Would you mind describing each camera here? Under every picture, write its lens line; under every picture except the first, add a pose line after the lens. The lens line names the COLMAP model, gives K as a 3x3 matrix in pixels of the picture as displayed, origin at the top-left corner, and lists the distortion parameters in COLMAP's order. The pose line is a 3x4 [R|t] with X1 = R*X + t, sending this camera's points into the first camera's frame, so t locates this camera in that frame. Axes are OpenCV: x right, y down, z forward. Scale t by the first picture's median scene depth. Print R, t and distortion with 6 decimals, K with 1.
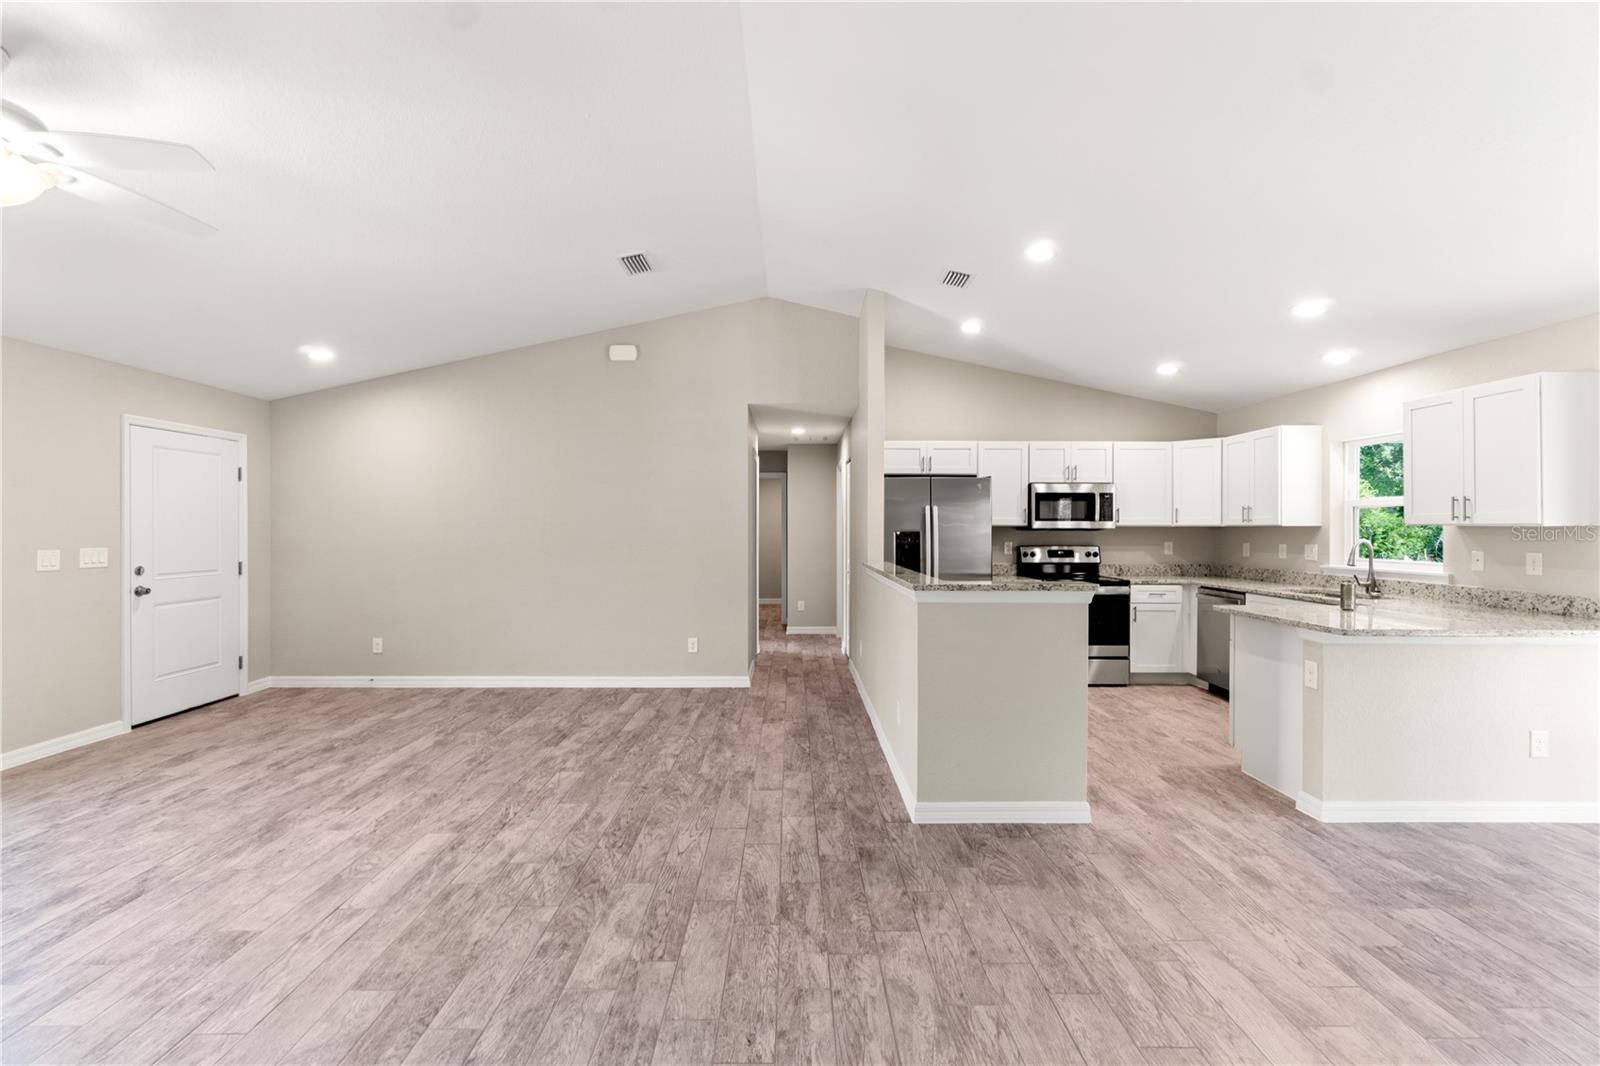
lens RADIAL K [[683.5, 0, 805.5], [0, 683.5, 530.3], [0, 0, 1]] dist [-0.004661, 0.002393]
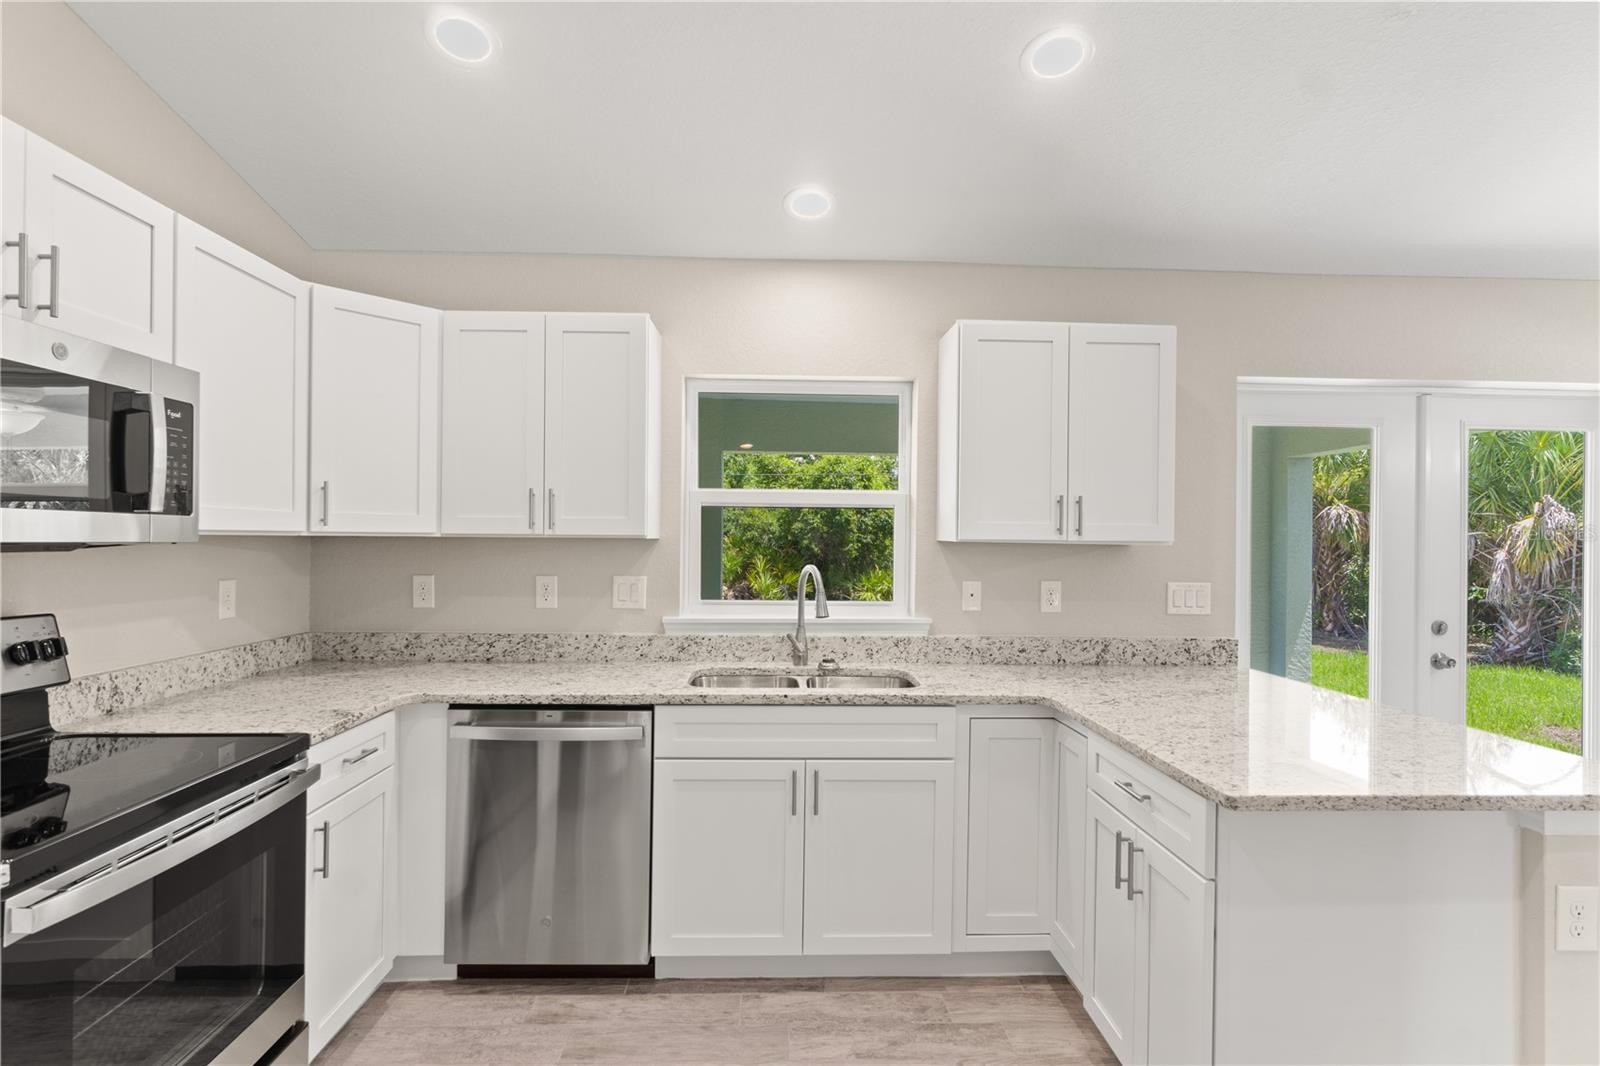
lens RADIAL K [[797.8, 0, 789.7], [0, 797.8, 540.8], [0, 0, 1]] dist [-0.006153, 0.003237]
pose [[-0.011068, -0.000950, 0.999938, 0.153559], [-0.005493, 0.999985, 0.000889, -0.005321], [-0.999924, -0.005483, -0.011073, 0.817515]]
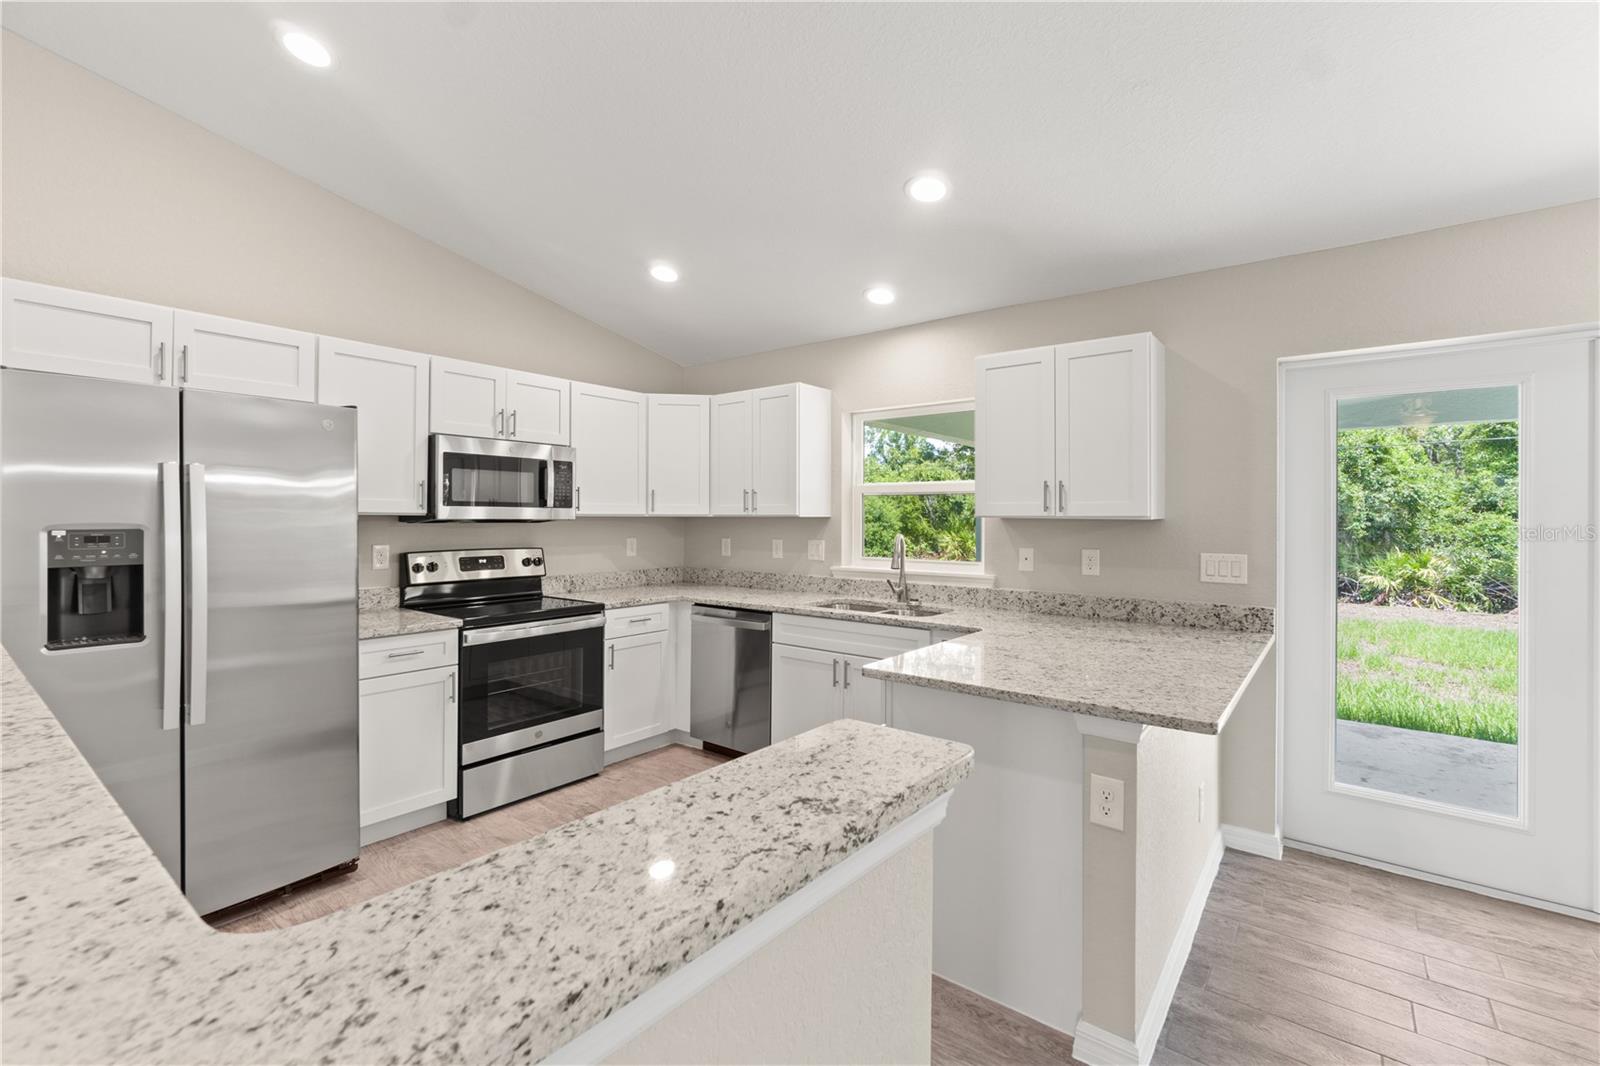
lens RADIAL K [[683.5, 0, 799.8], [0, 683.5, 516.9], [0, 0, 1]] dist [-0.004661, 0.002393]
pose [[0.626871, 0.003027, 0.779117, 0.101383], [-0.000853, 0.999995, -0.003199, -0.003520], [-0.779123, 0.001340, 0.626870, 0.474102]]
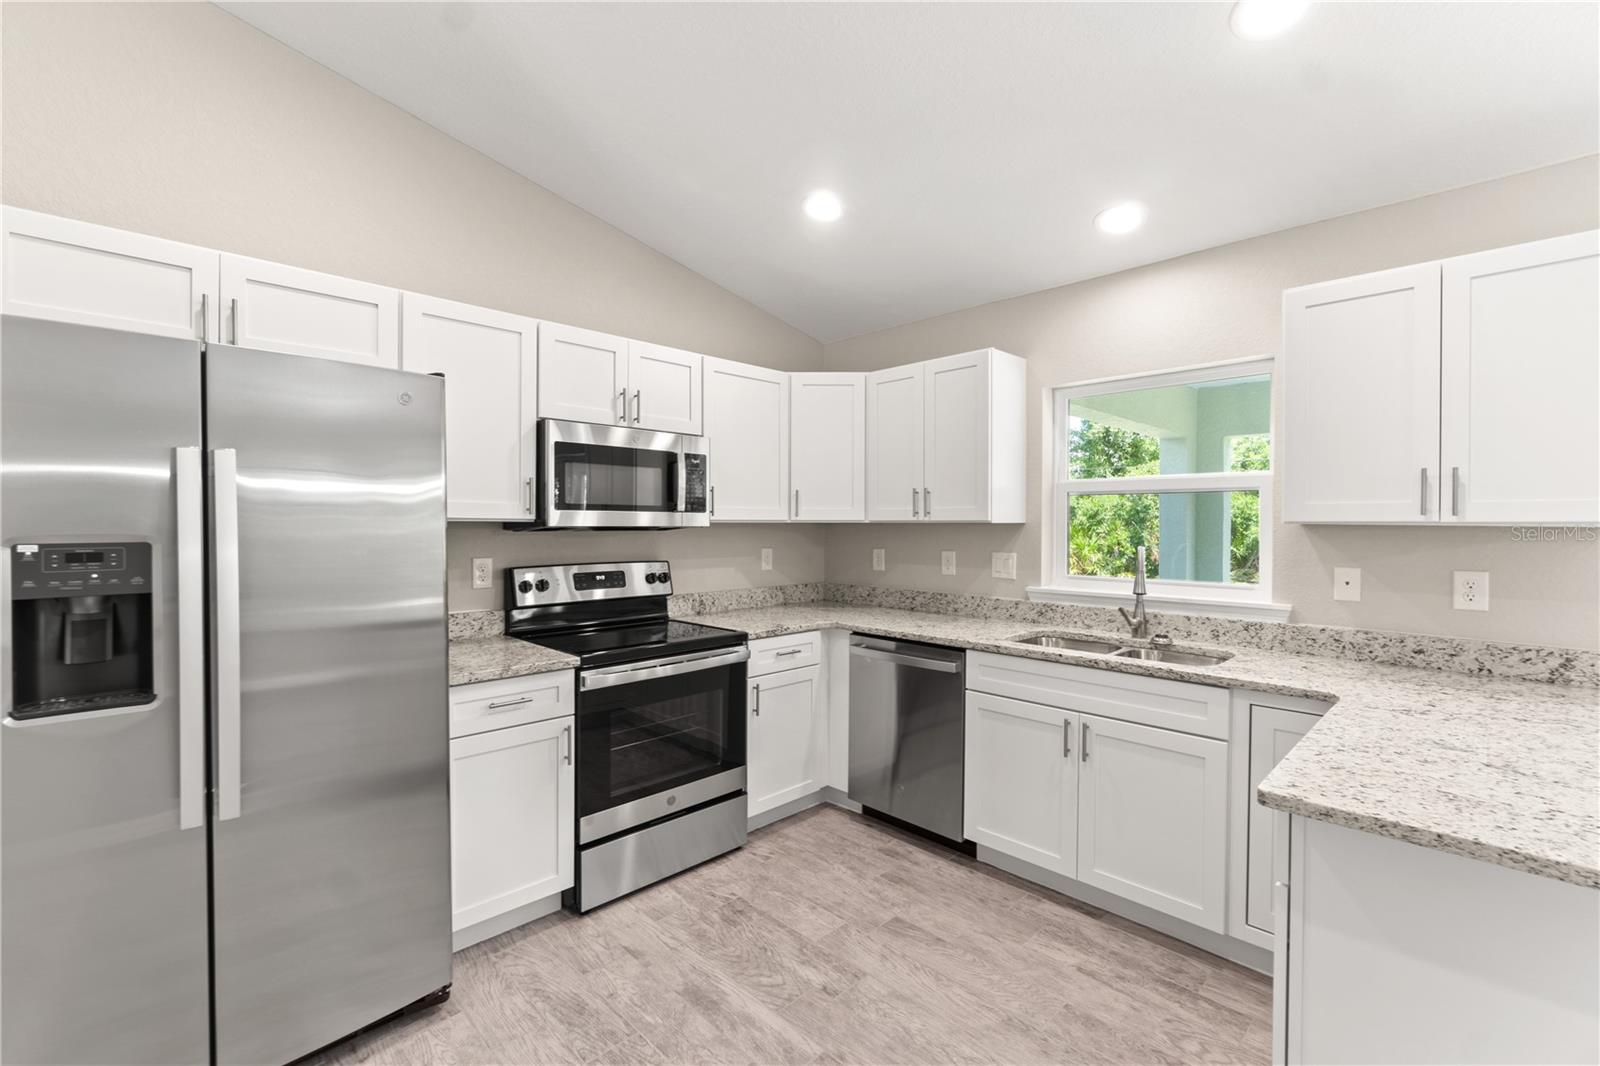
lens RADIAL K [[683.5, 0, 802.1], [0, 683.5, 530.5], [0, 0, 1]] dist [-0.004661, 0.002393]
pose [[0.722422, -0.006163, 0.691425, 0.163820], [-0.000066, 0.999960, 0.008982, -0.004624], [-0.691453, -0.006534, 0.722392, 0.621798]]
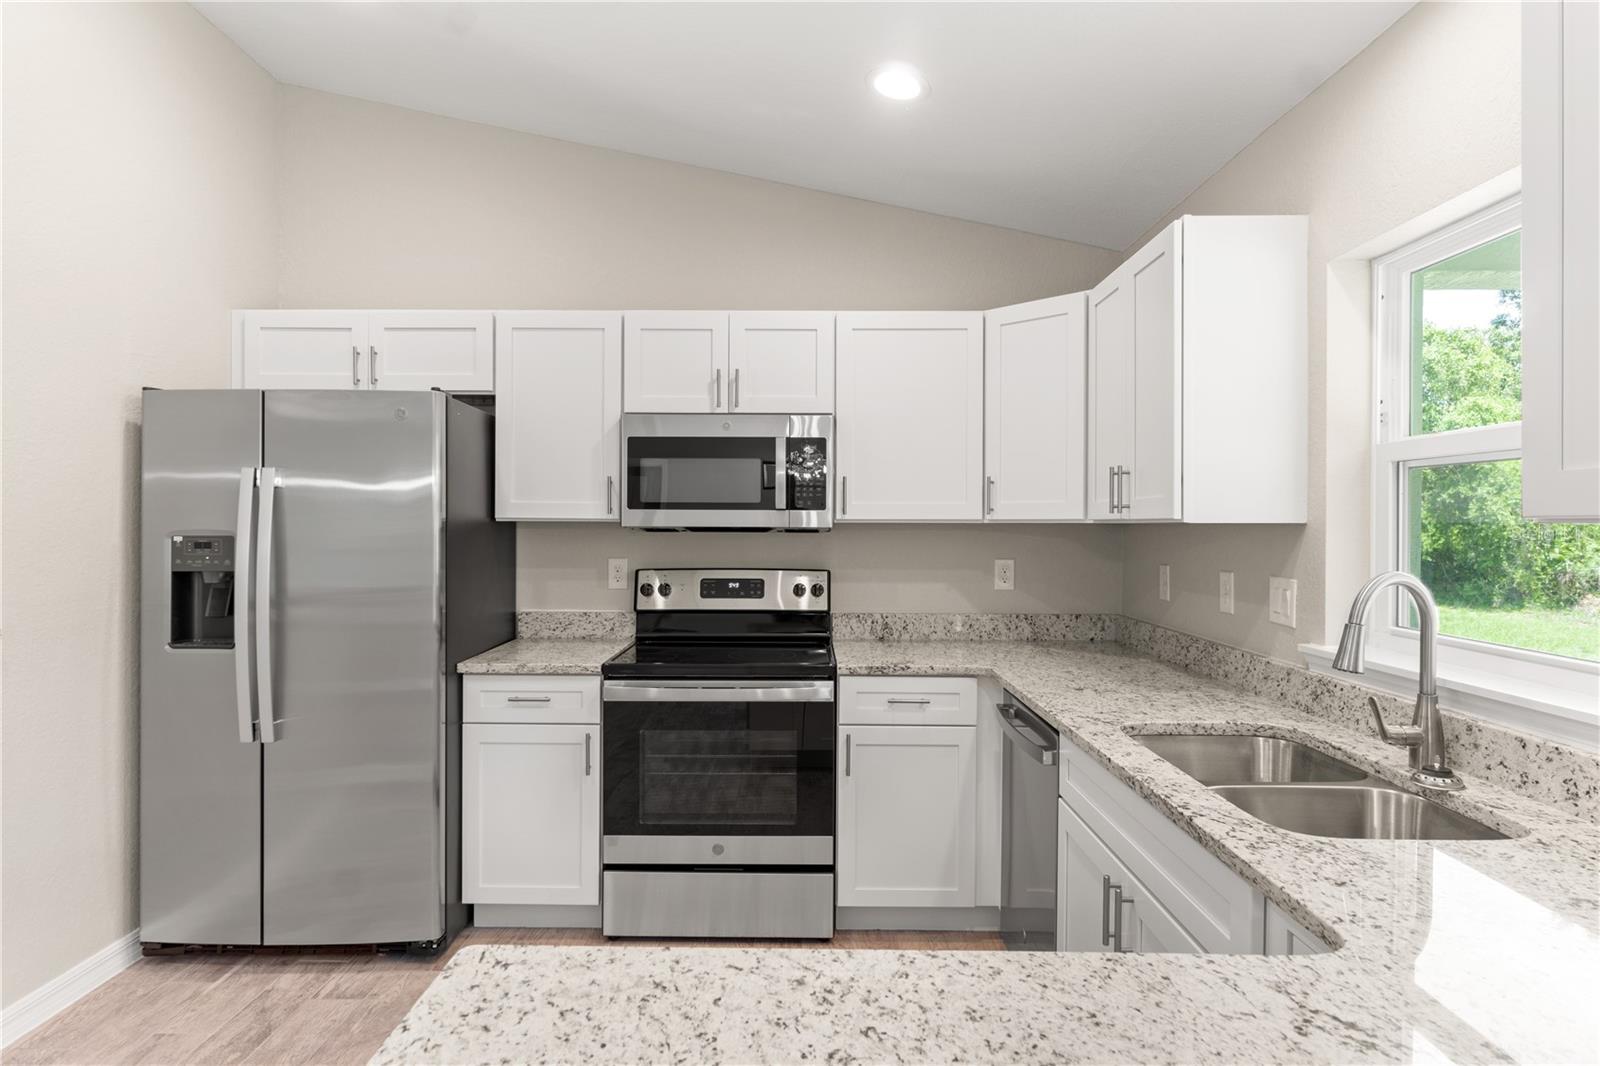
lens RADIAL K [[882.8, 0, 798.7], [0, 882.8, 534.7], [0, 0, 1]] dist [0.000635, -0.000359]
pose [[0.999827, 0.002929, -0.018369, 0.466824], [-0.002752, 0.999950, 0.009626, -0.003750], [0.018396, -0.009573, 0.999785, 0.512886]]
